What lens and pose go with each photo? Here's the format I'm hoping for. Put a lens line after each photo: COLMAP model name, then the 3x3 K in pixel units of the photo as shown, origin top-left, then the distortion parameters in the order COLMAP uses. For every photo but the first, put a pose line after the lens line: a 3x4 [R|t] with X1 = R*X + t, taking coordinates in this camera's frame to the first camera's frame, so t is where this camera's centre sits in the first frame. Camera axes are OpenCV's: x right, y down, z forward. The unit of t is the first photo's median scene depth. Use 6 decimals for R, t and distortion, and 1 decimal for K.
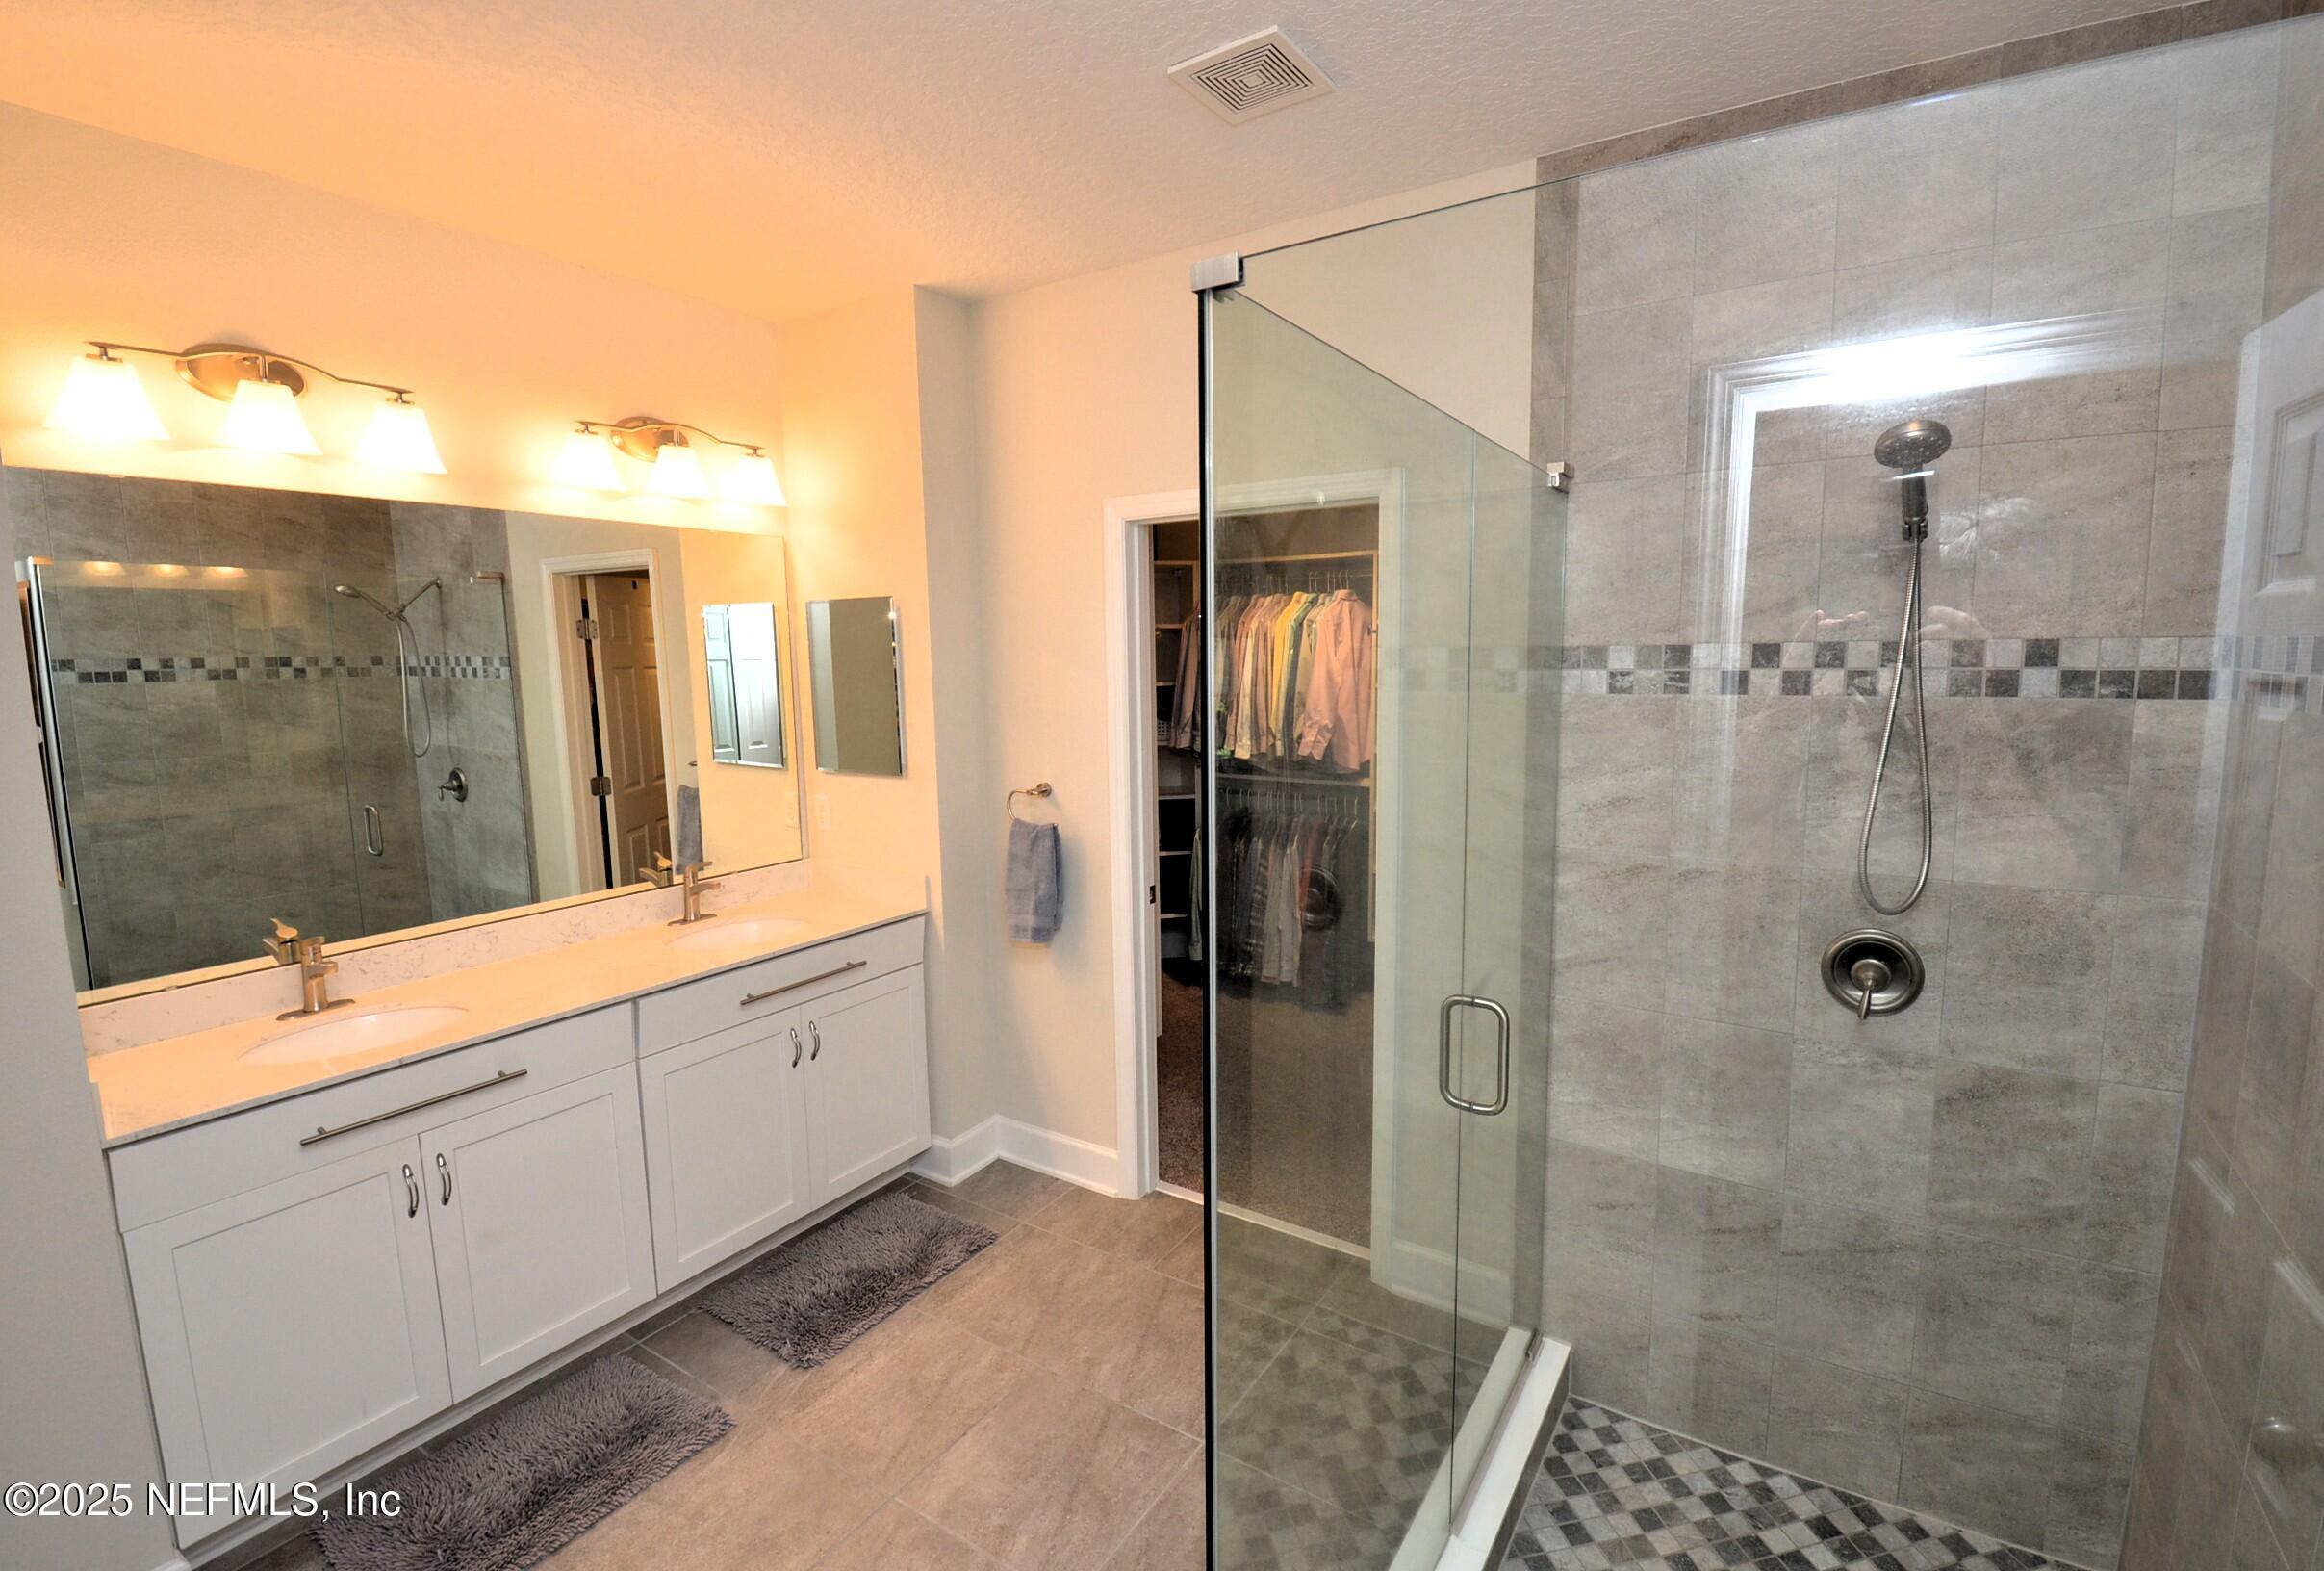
lens RADIAL K [[1005.8, 0, 1162.0], [0, 1005.8, 785.5], [0, 0, 1]] dist [0.001279, -0.015139]
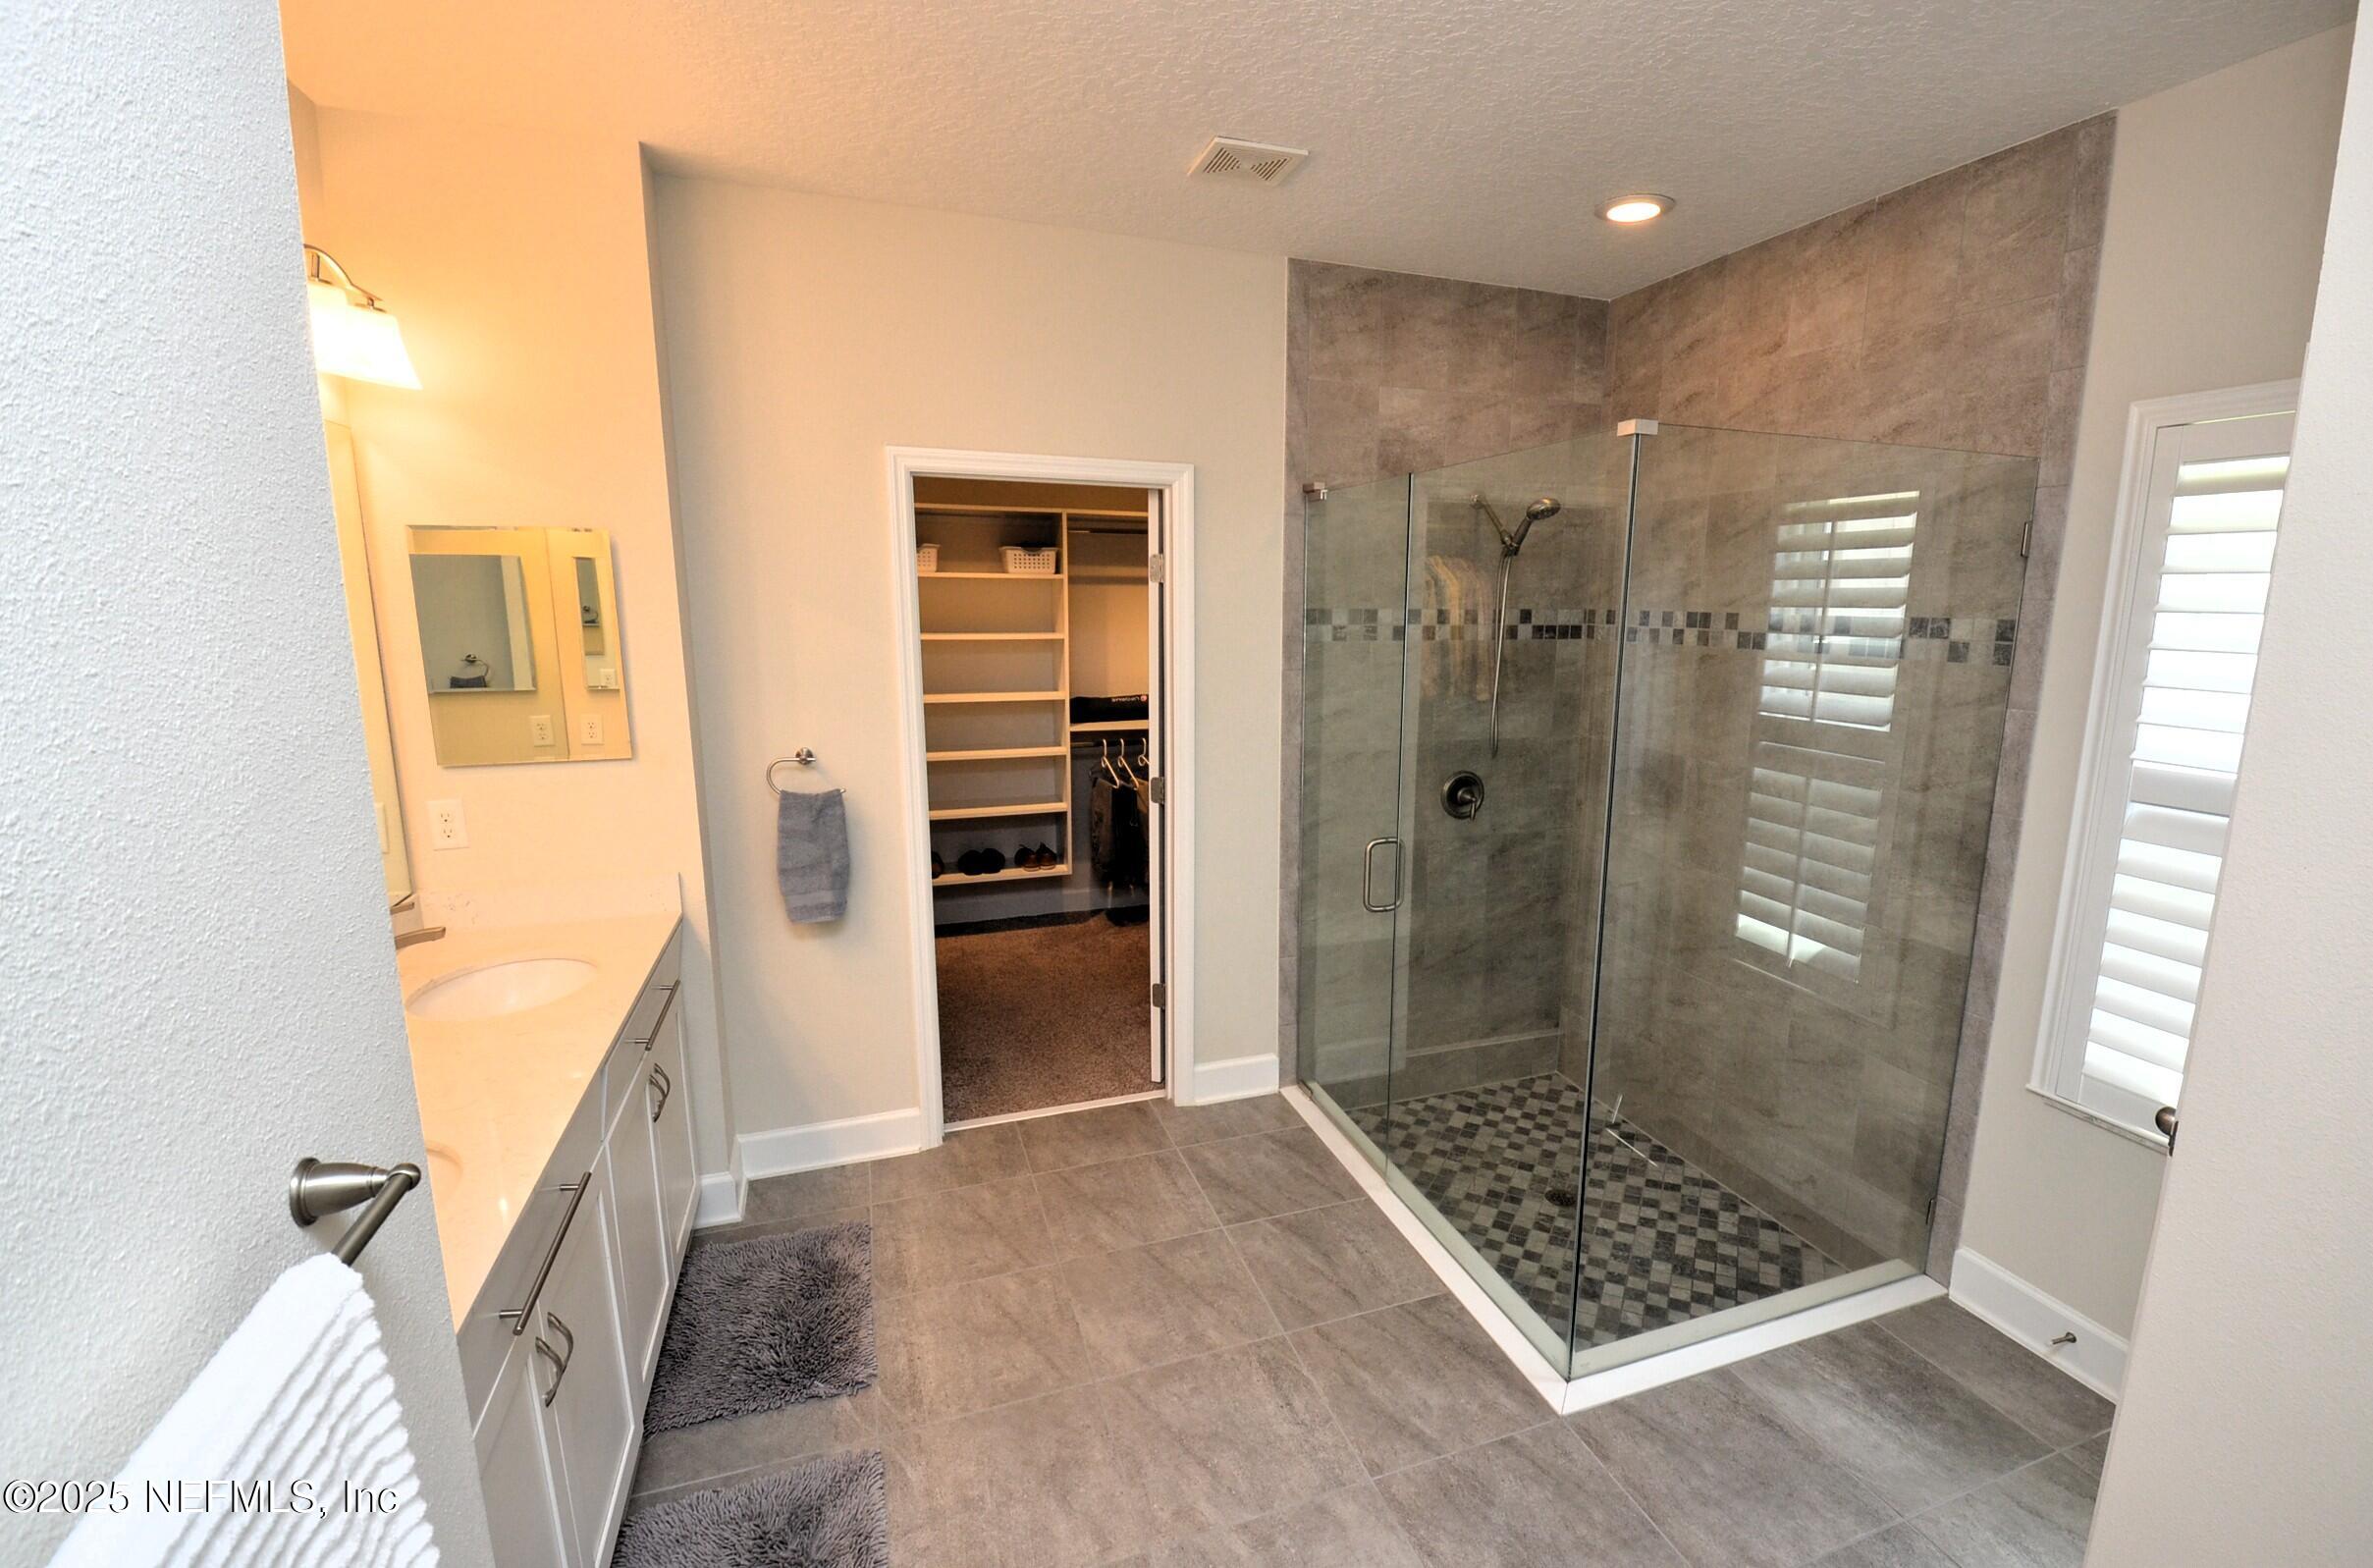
lens RADIAL K [[1050.2, 0, 1197.4], [0, 1050.2, 821.6], [0, 0, 1]] dist [-0.000137, -0.000053]
pose [[0.616234, -0.140807, 0.774874, -0.971999], [0.089538, 0.990034, 0.108698, -0.013147], [-0.782457, 0.002397, 0.622700, 0.184921]]
